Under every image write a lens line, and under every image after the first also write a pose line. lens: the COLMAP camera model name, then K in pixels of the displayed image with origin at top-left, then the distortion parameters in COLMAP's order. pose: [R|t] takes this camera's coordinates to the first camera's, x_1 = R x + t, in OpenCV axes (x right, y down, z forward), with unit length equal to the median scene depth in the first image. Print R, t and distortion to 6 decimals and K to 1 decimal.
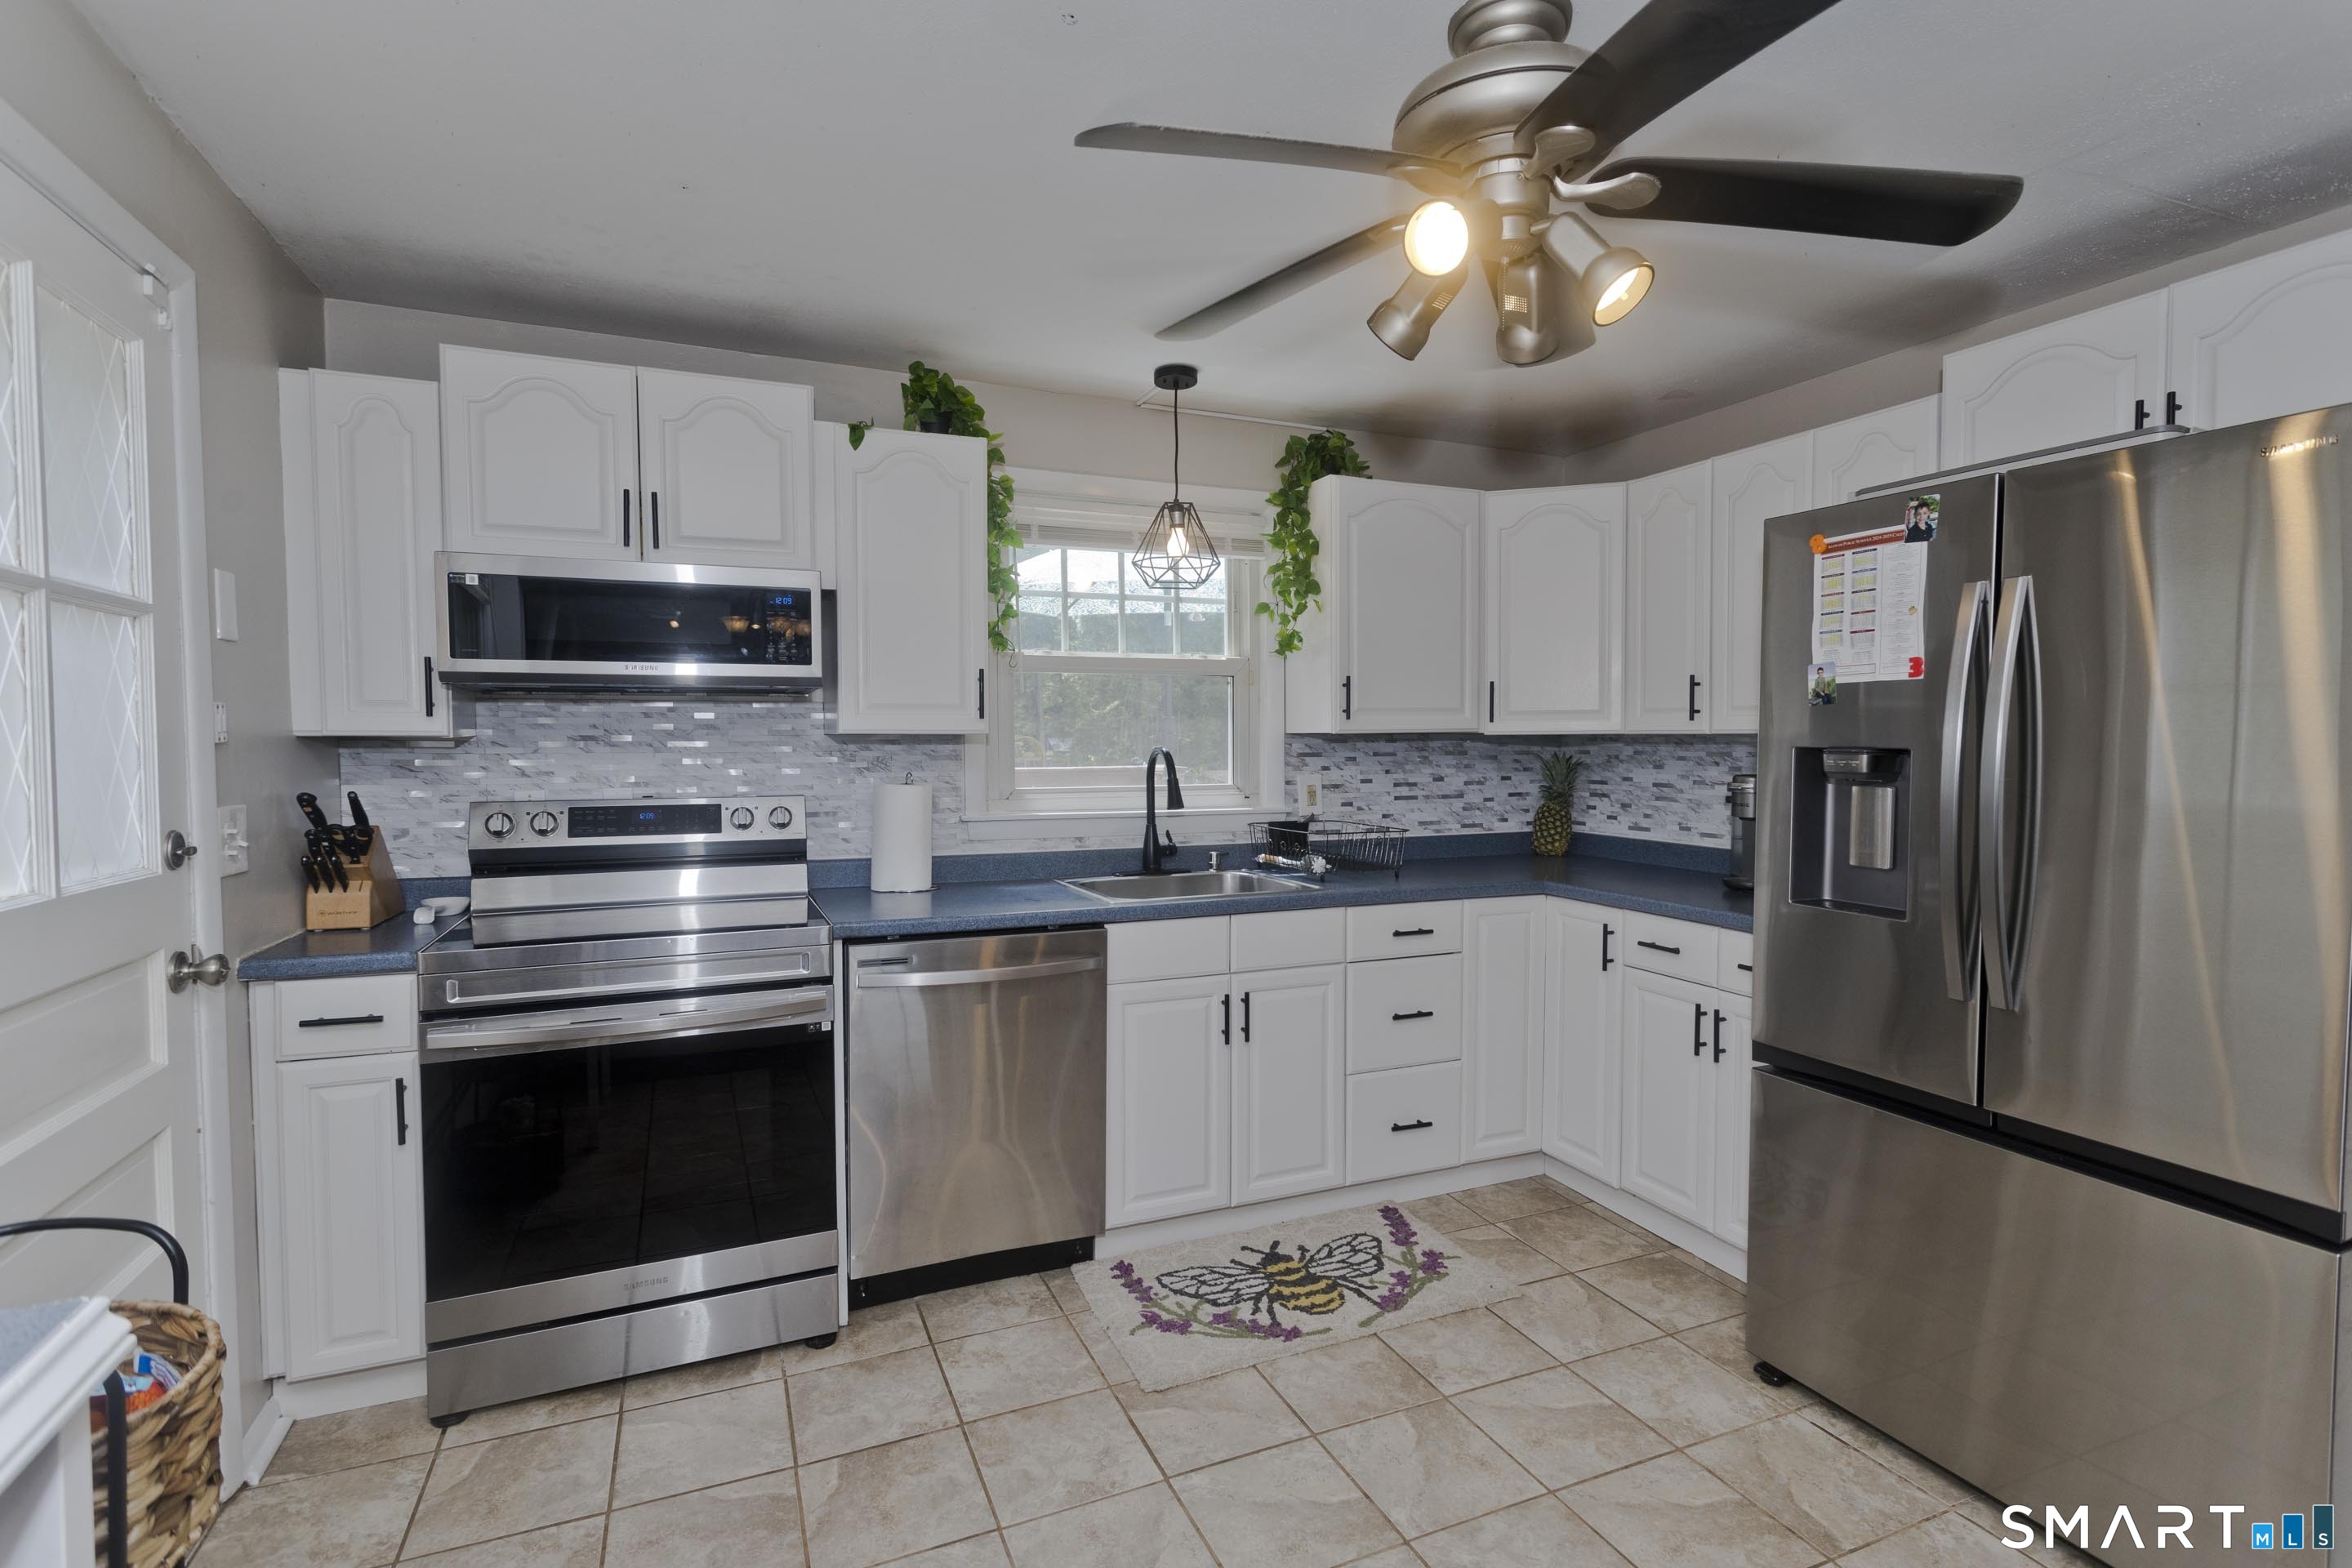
lens RADIAL K [[1131.2, 0, 1165.6], [0, 1131.2, 787.0], [0, 0, 1]] dist [0.007333, 0.000060]
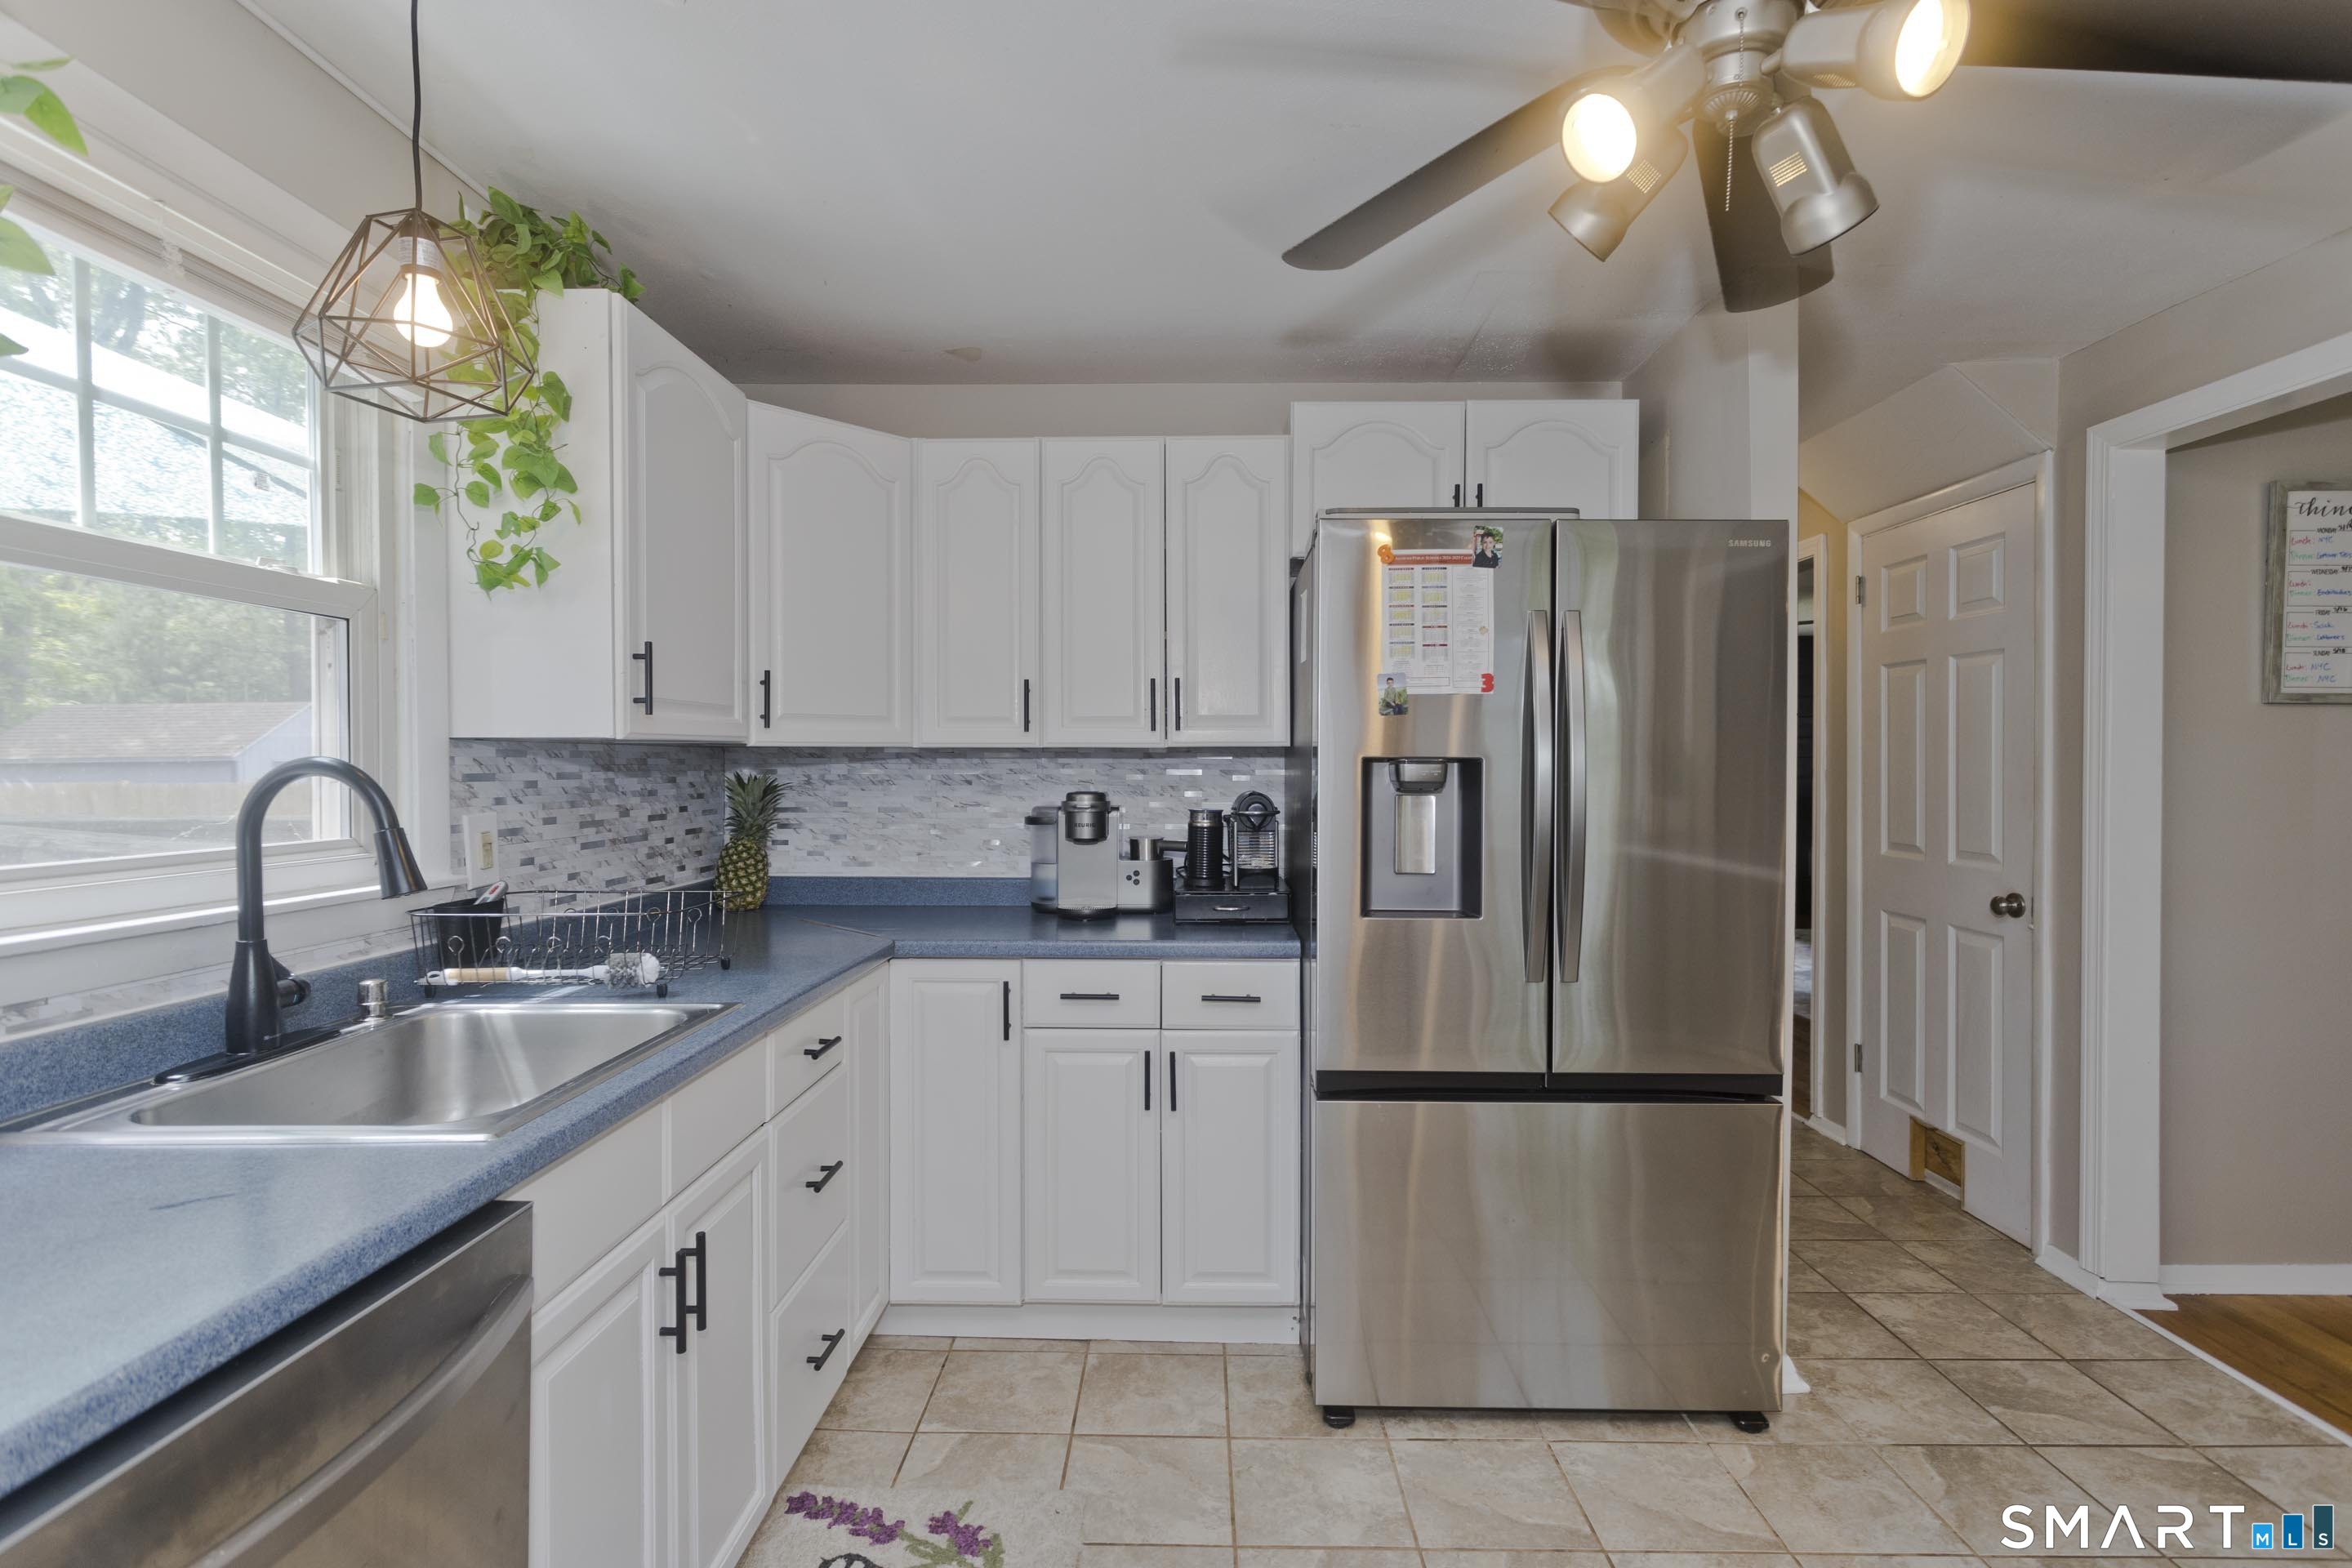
lens RADIAL K [[1131.2, 0, 1176.5], [0, 1131.2, 784.0], [0, 0, 1]] dist [0.007333, 0.000060]
pose [[0.394438, -0.013469, 0.918824, -0.282470], [0.040502, 0.999176, -0.002739, -0.011152], [-0.918030, 0.038295, 0.394658, 0.532354]]
